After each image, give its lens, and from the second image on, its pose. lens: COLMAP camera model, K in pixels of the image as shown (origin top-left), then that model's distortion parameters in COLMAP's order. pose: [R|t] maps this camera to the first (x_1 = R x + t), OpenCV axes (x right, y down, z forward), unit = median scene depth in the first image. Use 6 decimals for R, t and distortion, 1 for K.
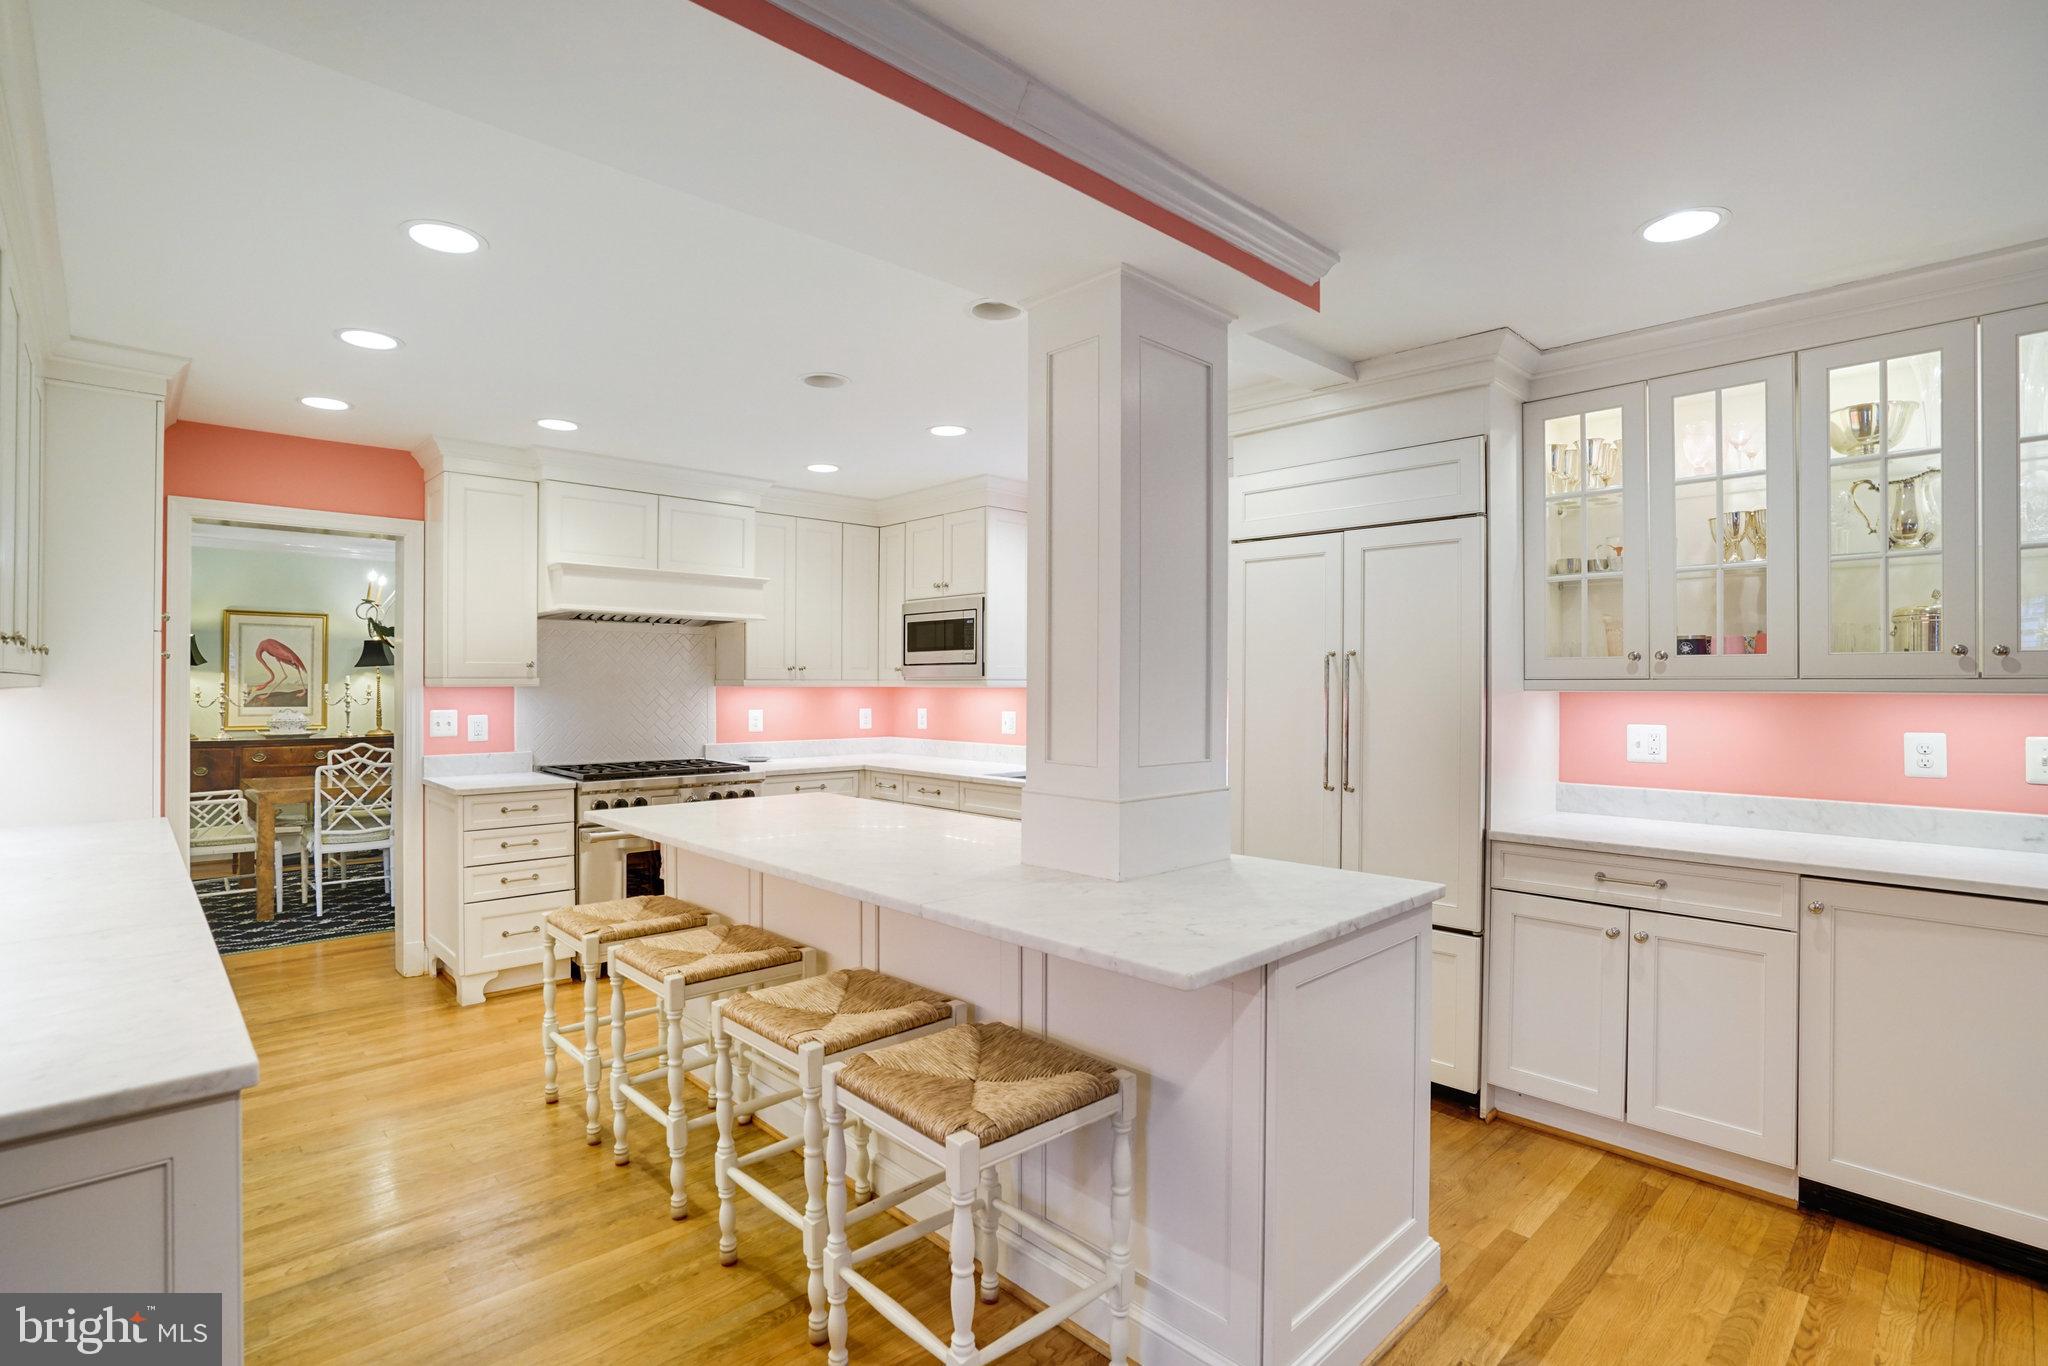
lens RADIAL K [[983.4, 0, 1020.0], [0, 983.4, 678.0], [0, 0, 1]] dist [-0.044804, 0.013026]
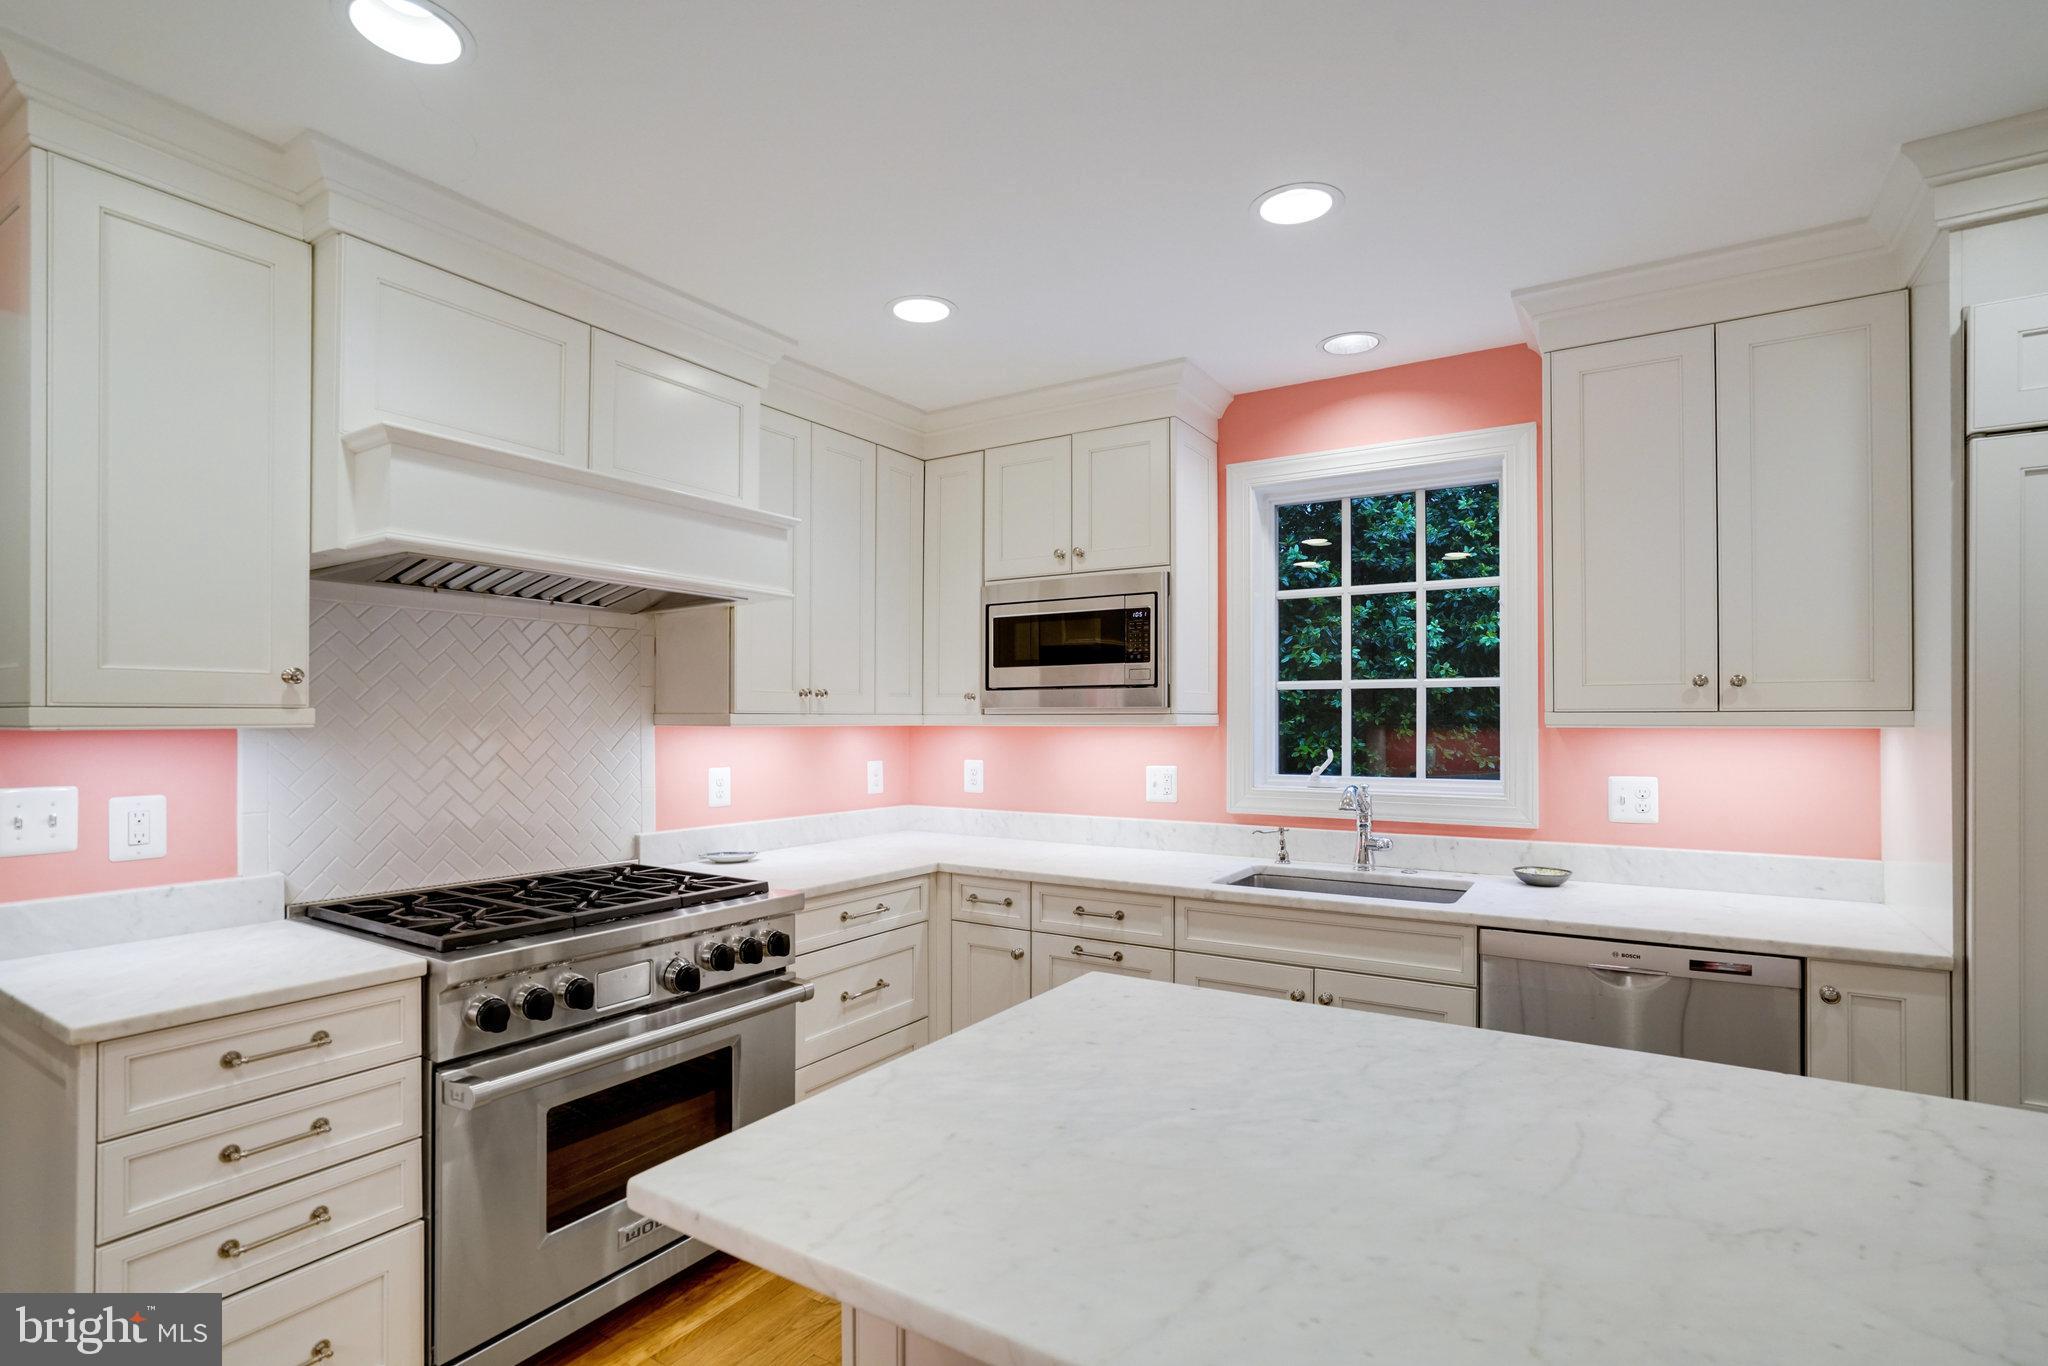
lens RADIAL K [[983.4, 0, 1027.4], [0, 983.4, 714.4], [0, 0, 1]] dist [-0.044804, 0.013026]
pose [[0.967895, 0.001954, 0.251348, -0.253424], [-0.002252, 0.999997, 0.000898, 0.001533], [-0.251346, -0.001435, 0.967896, 0.440072]]
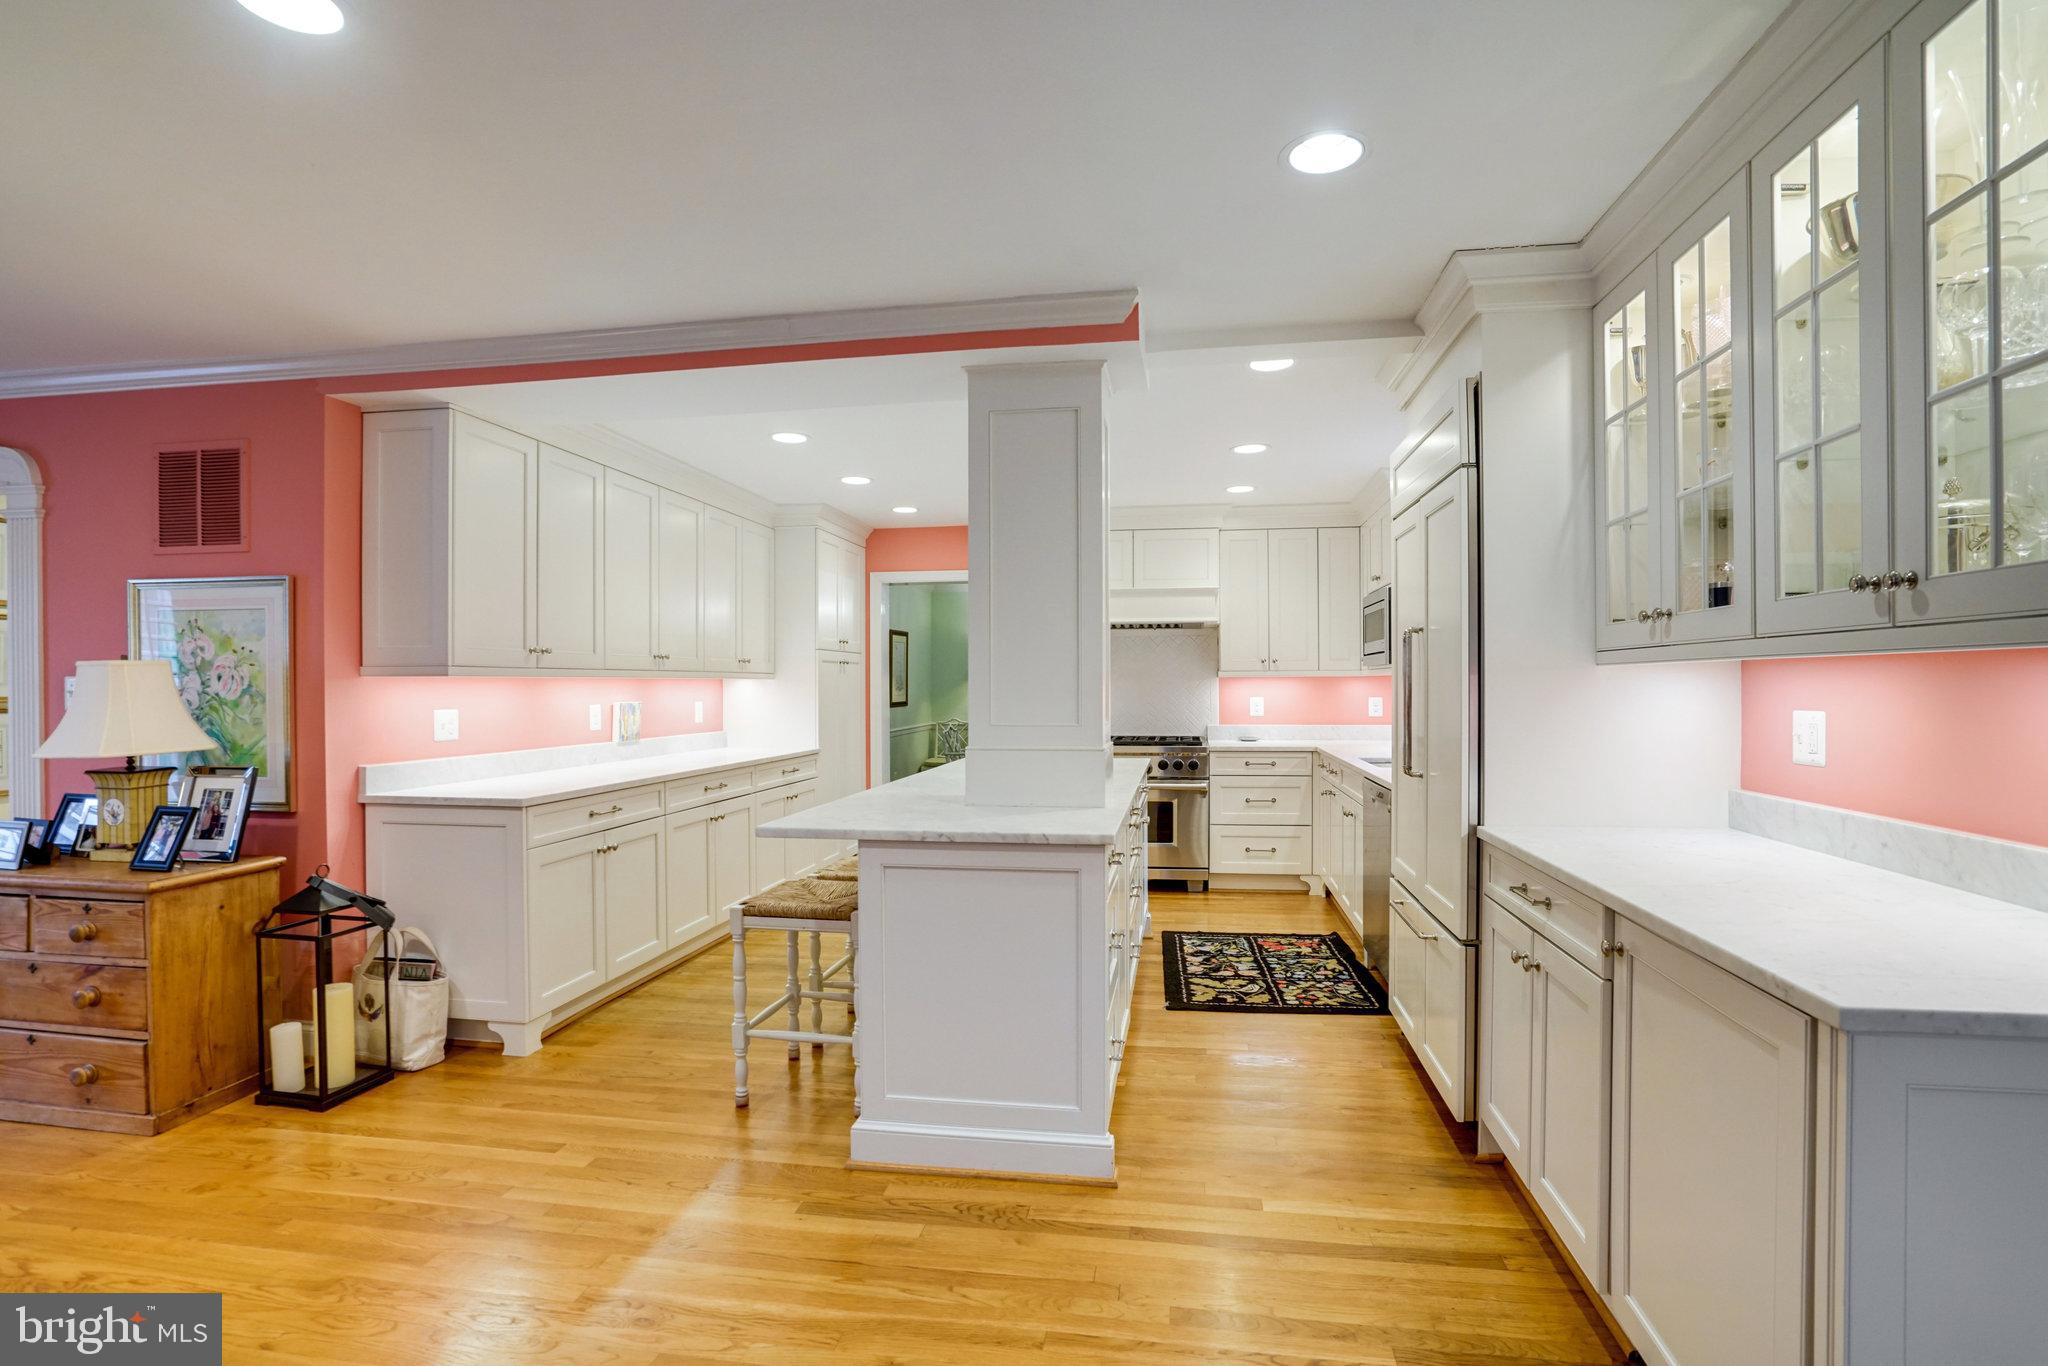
lens RADIAL K [[983.4, 0, 1046.3], [0, 983.4, 692.6], [0, 0, 1]] dist [-0.044804, 0.013026]
pose [[0.612908, 0.001921, -0.790152, 0.527645], [0.009494, 0.999907, 0.009795, 0.013504], [0.790097, -0.013506, 0.612833, 0.089836]]
